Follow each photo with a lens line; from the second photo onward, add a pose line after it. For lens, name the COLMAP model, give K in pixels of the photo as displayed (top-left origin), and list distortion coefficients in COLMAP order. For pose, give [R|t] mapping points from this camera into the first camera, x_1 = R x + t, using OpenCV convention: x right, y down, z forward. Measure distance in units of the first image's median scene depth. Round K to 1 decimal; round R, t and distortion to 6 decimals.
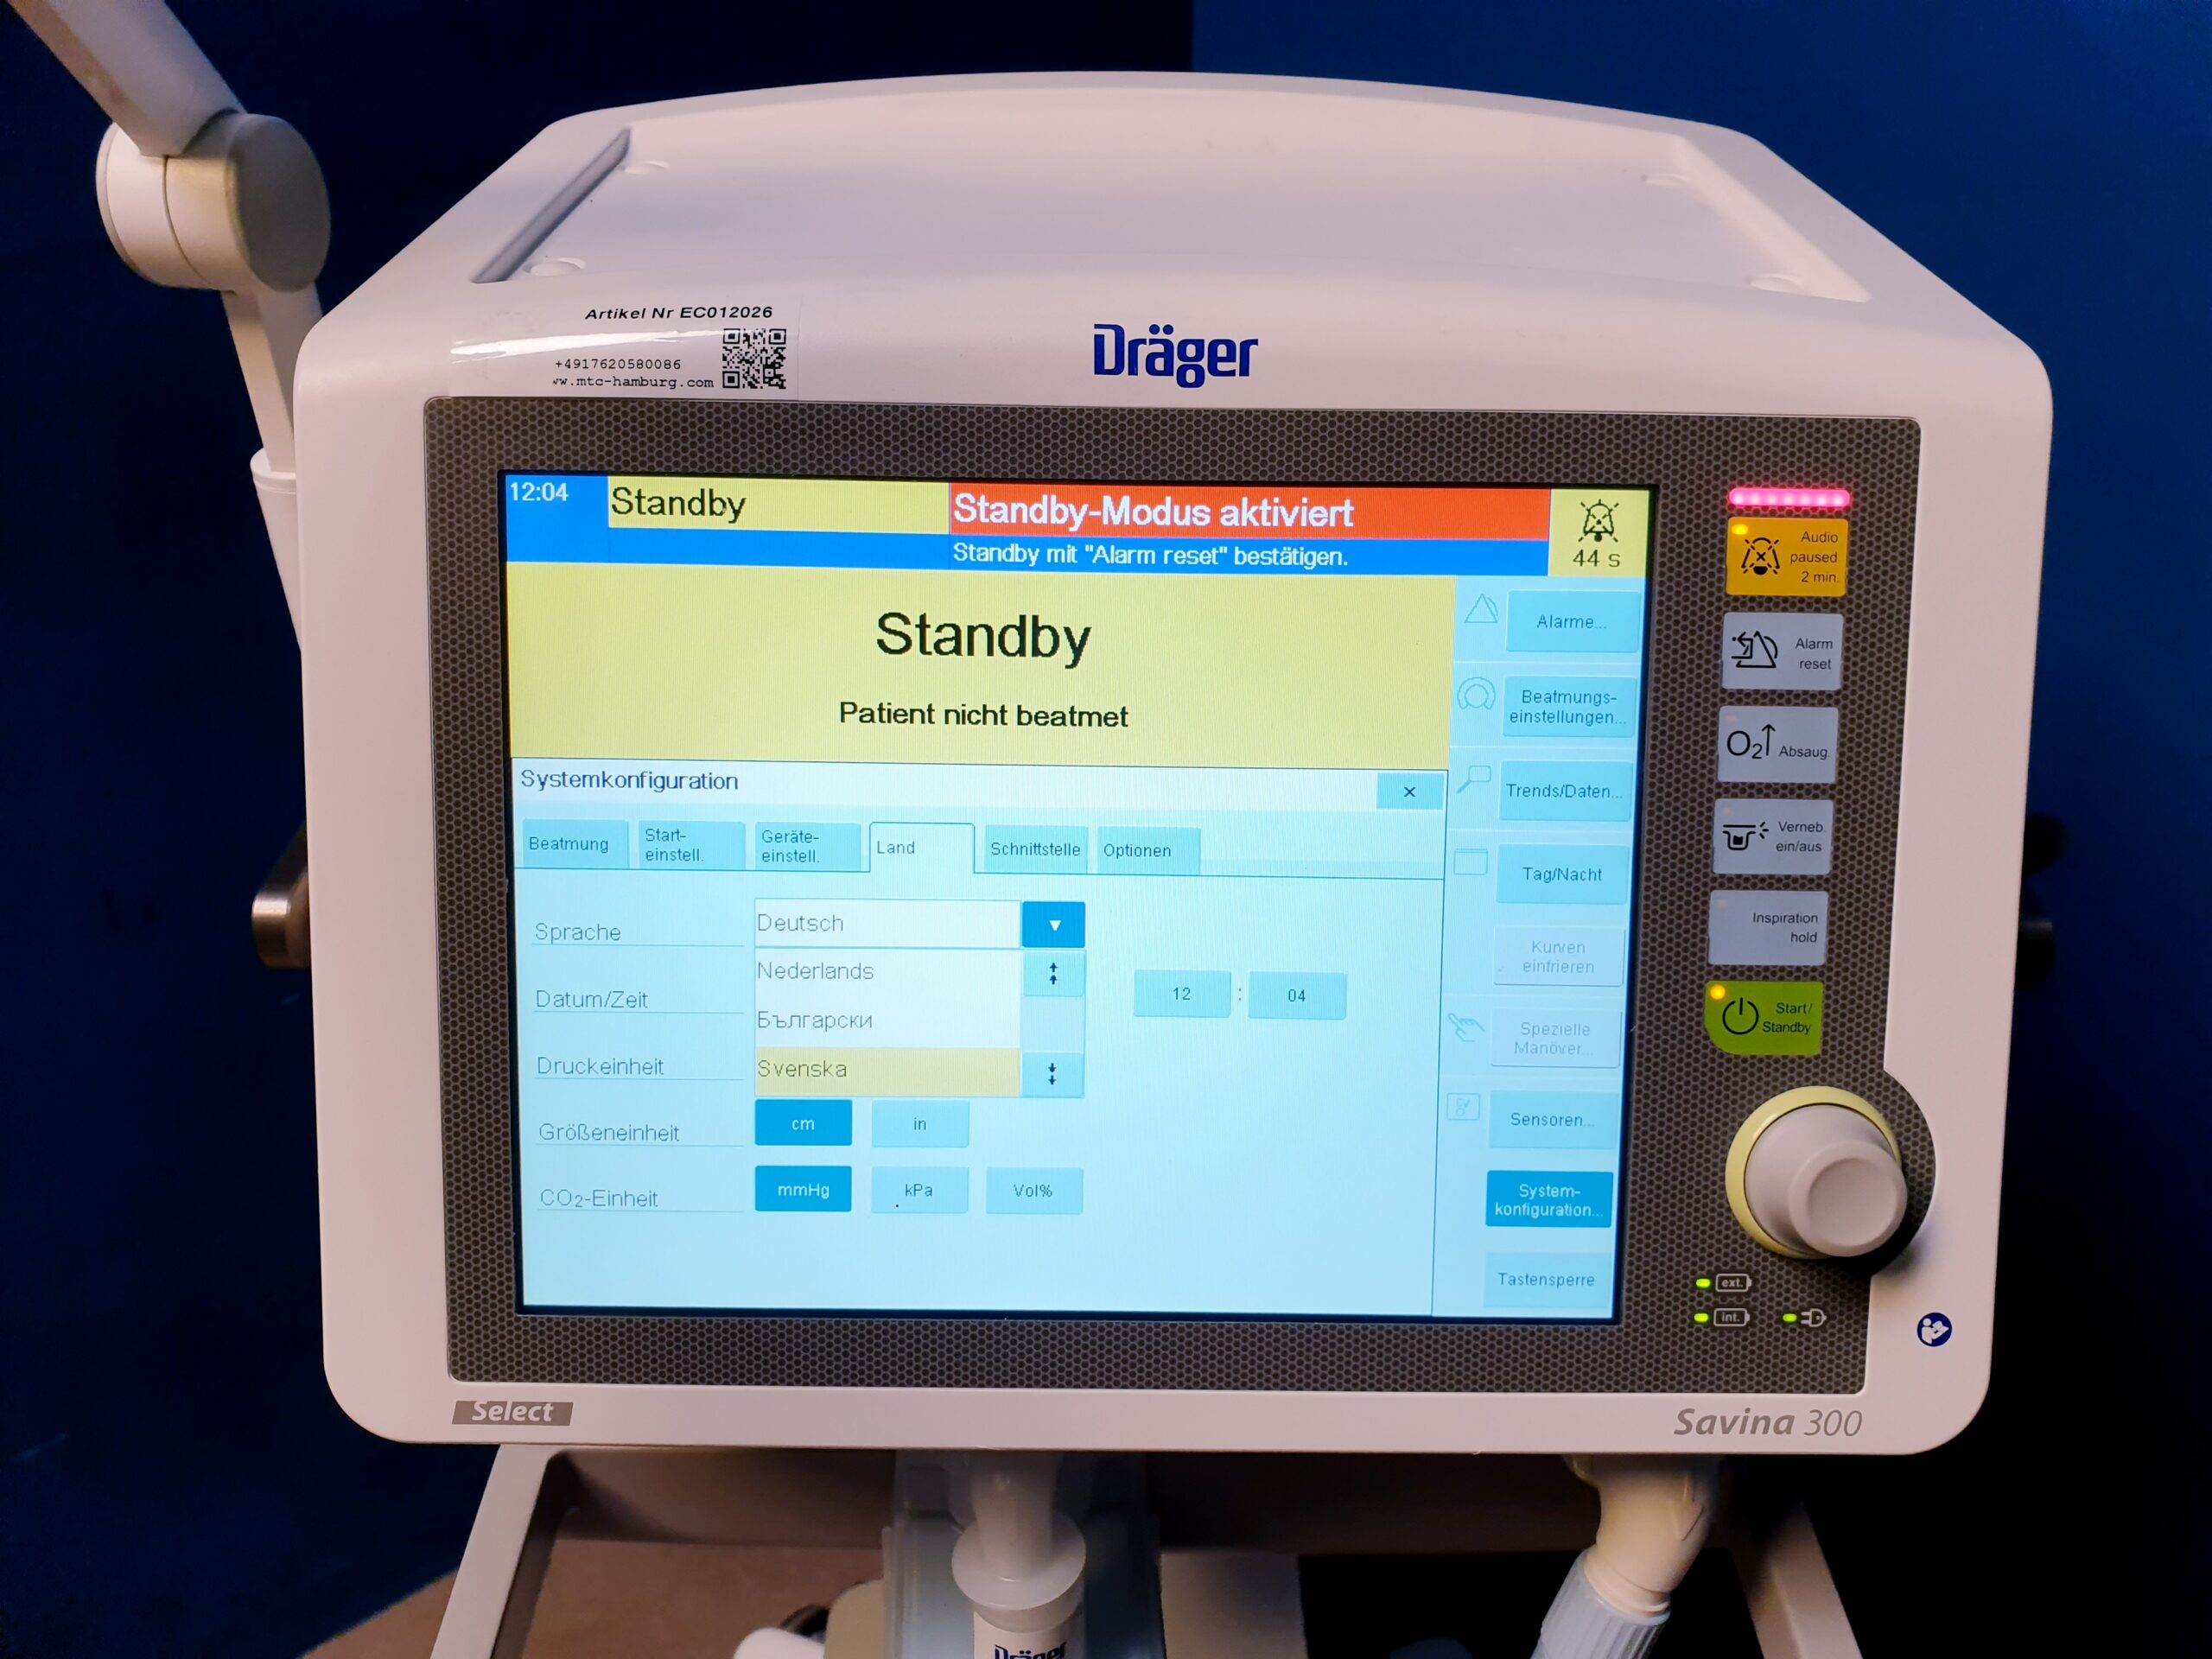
lens RADIAL K [[1743.2, 0, 1103.2], [0, 1743.2, 835.0], [0, 0, 1]] dist [-0.004194, 0.016076]
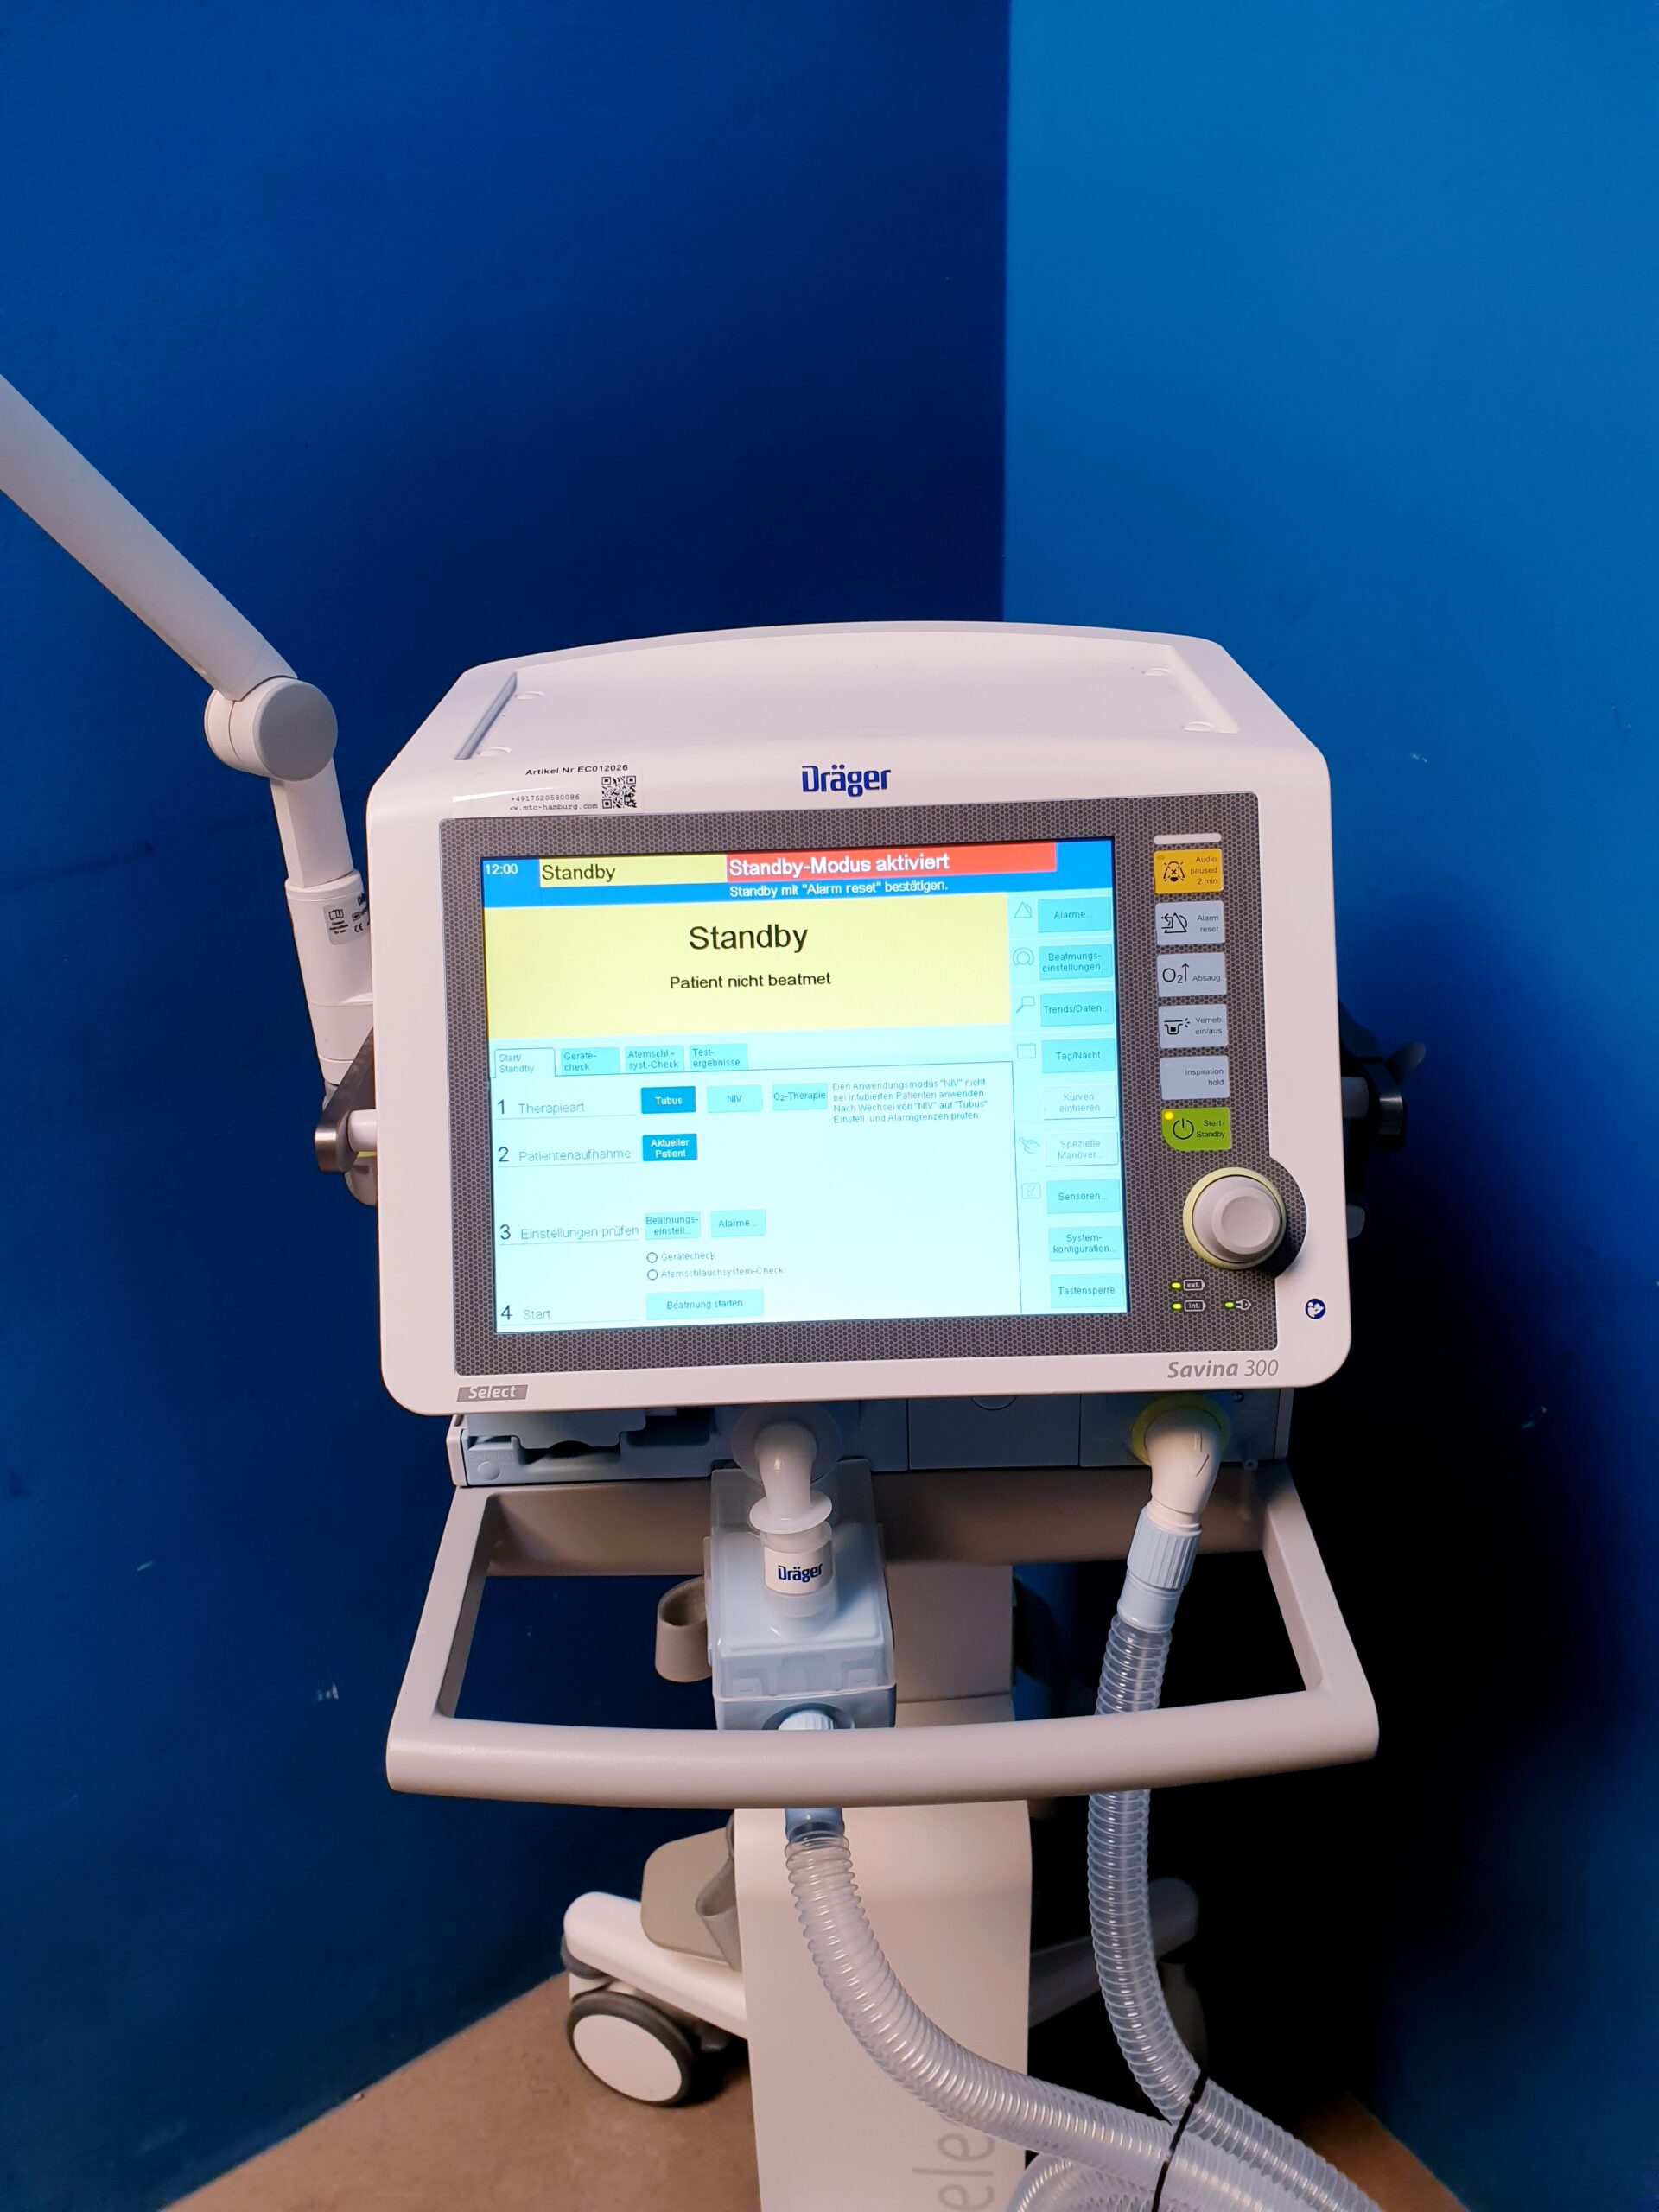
lens RADIAL K [[1743.2, 0, 834.1], [0, 1743.2, 1106.0], [0, 0, 1]] dist [-0.004194, 0.016076]
pose [[0.998898, -0.045830, -0.010122, 0.030237], [0.044304, 0.991905, -0.119001, 0.277627], [0.015494, 0.118422, 0.992843, -0.767775]]
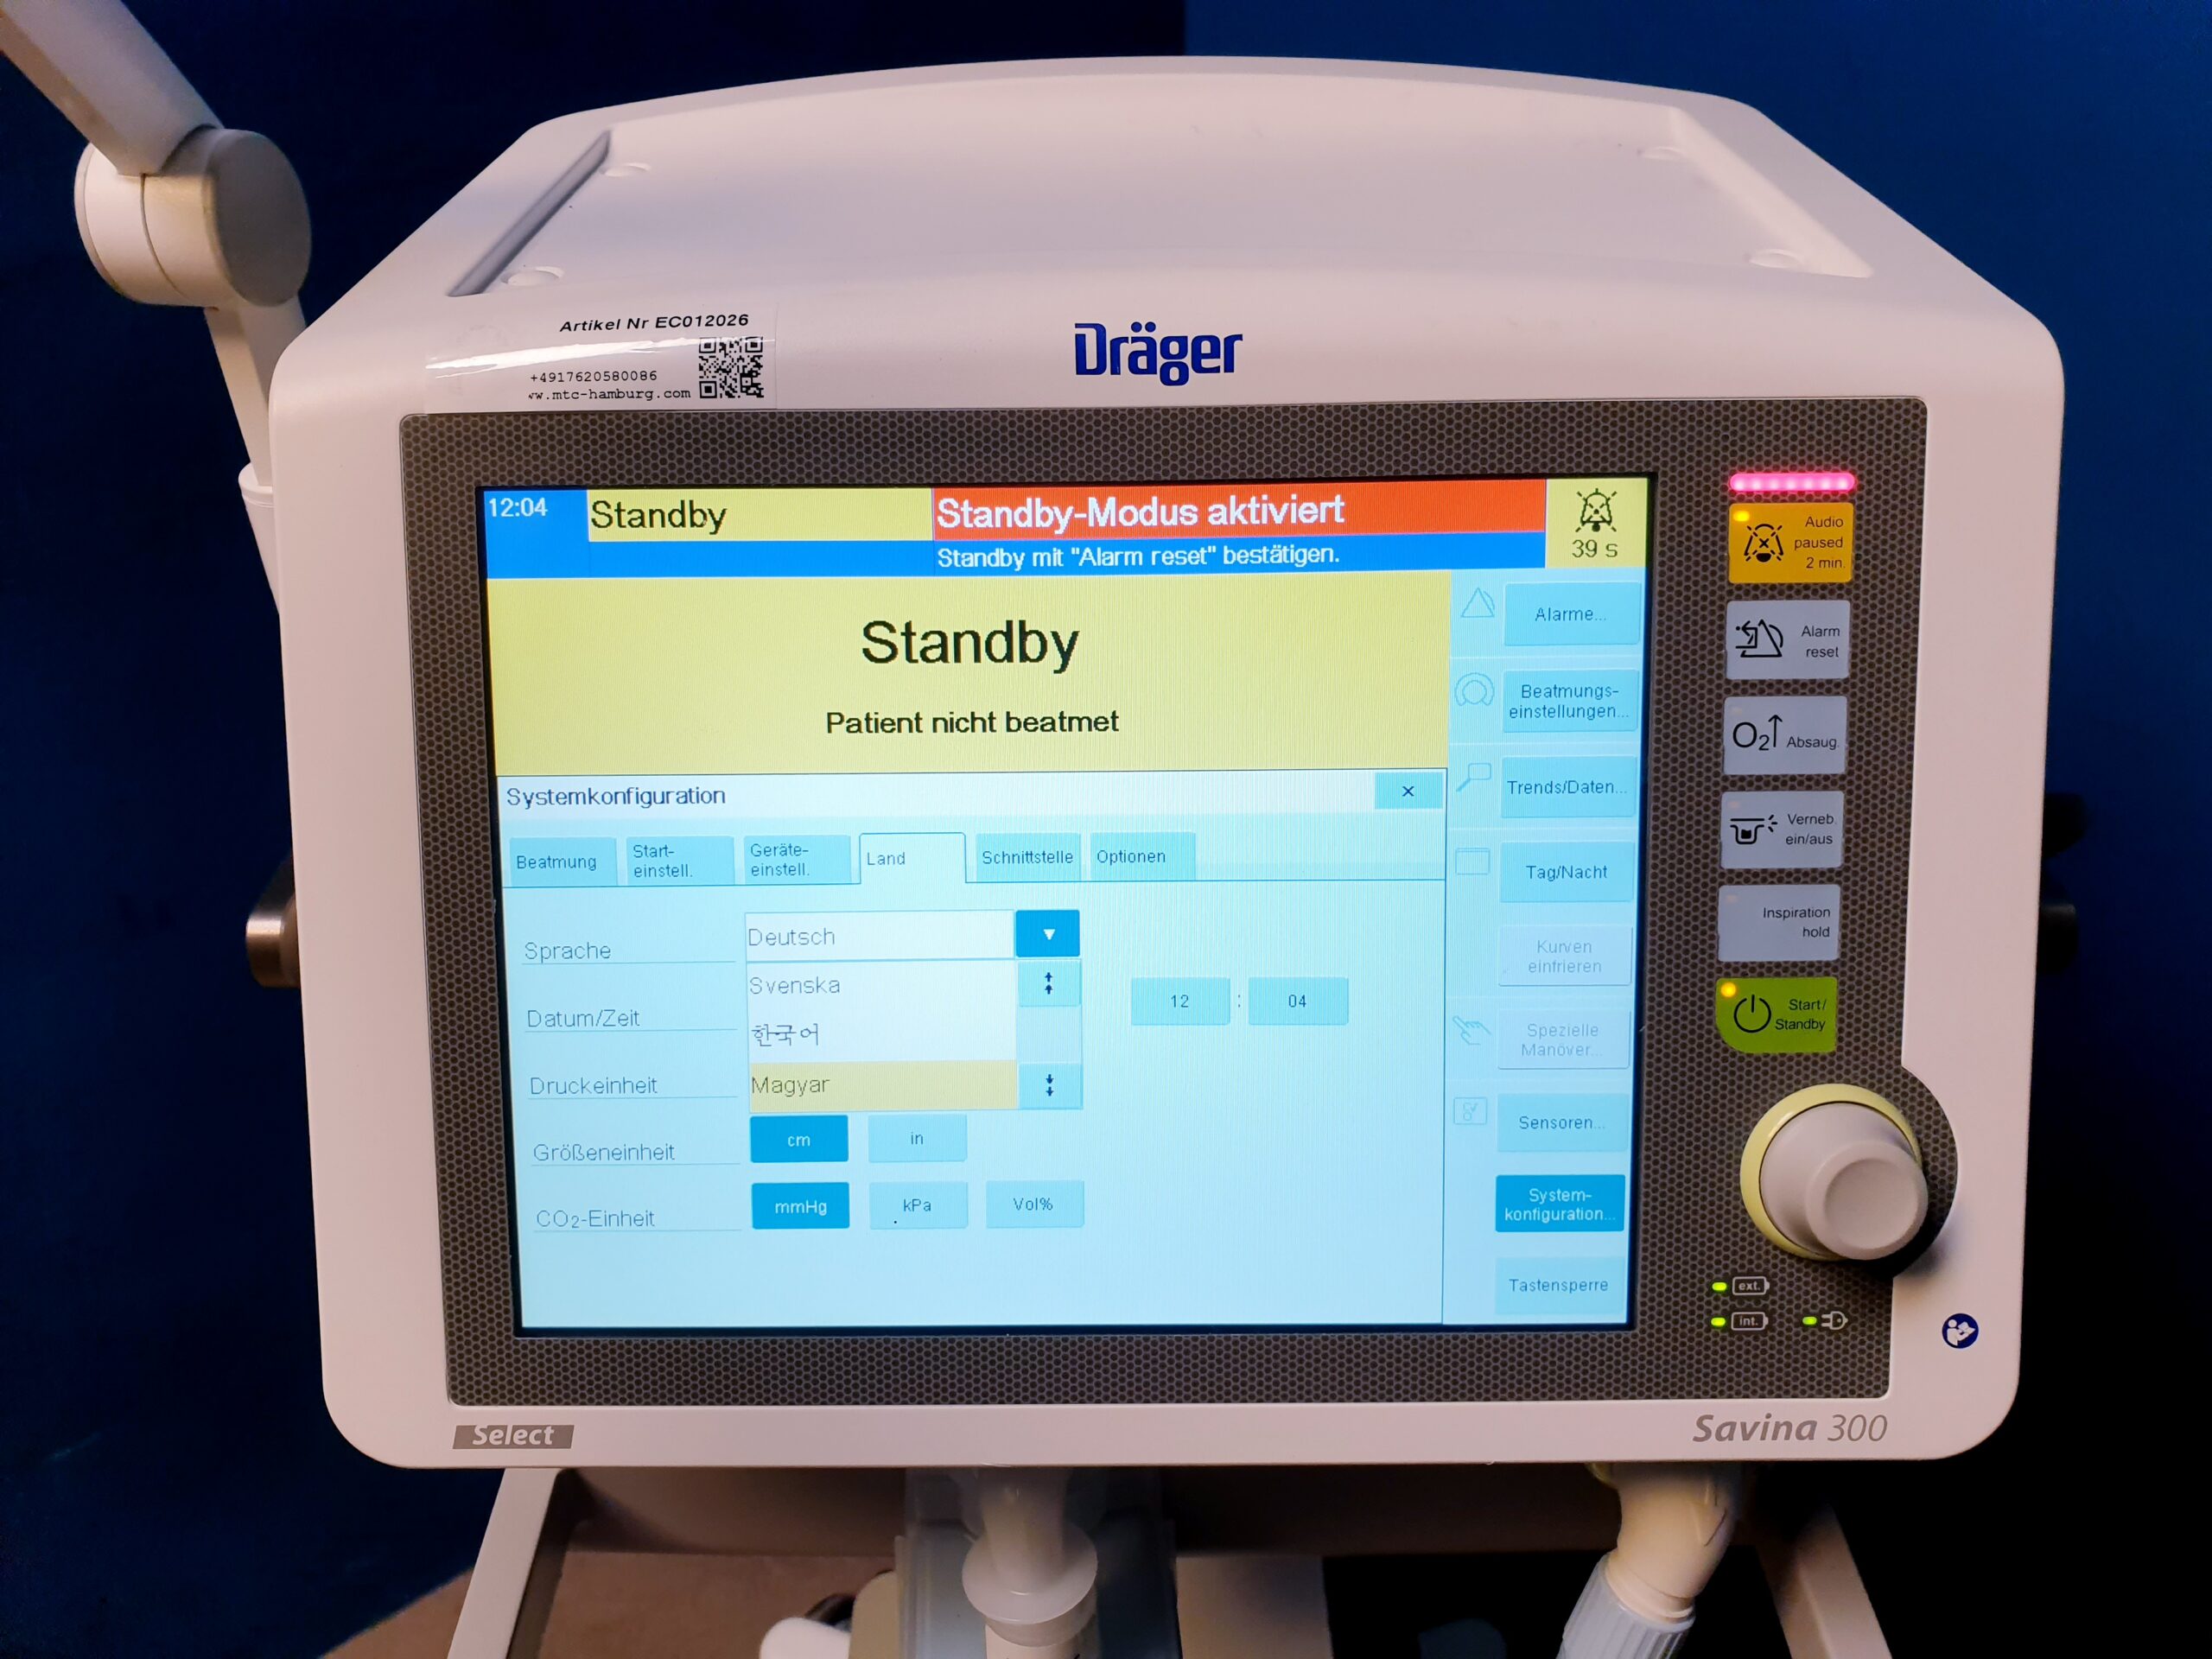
lens RADIAL K [[1743.2, 0, 1086.1], [0, 1743.2, 813.9], [0, 0, 1]] dist [-0.004194, 0.016076]
pose [[0.999592, -0.021120, -0.019247, 0.013665], [0.021178, 0.999772, 0.002810, -0.018840], [0.019184, -0.003216, 0.999811, 0.017019]]
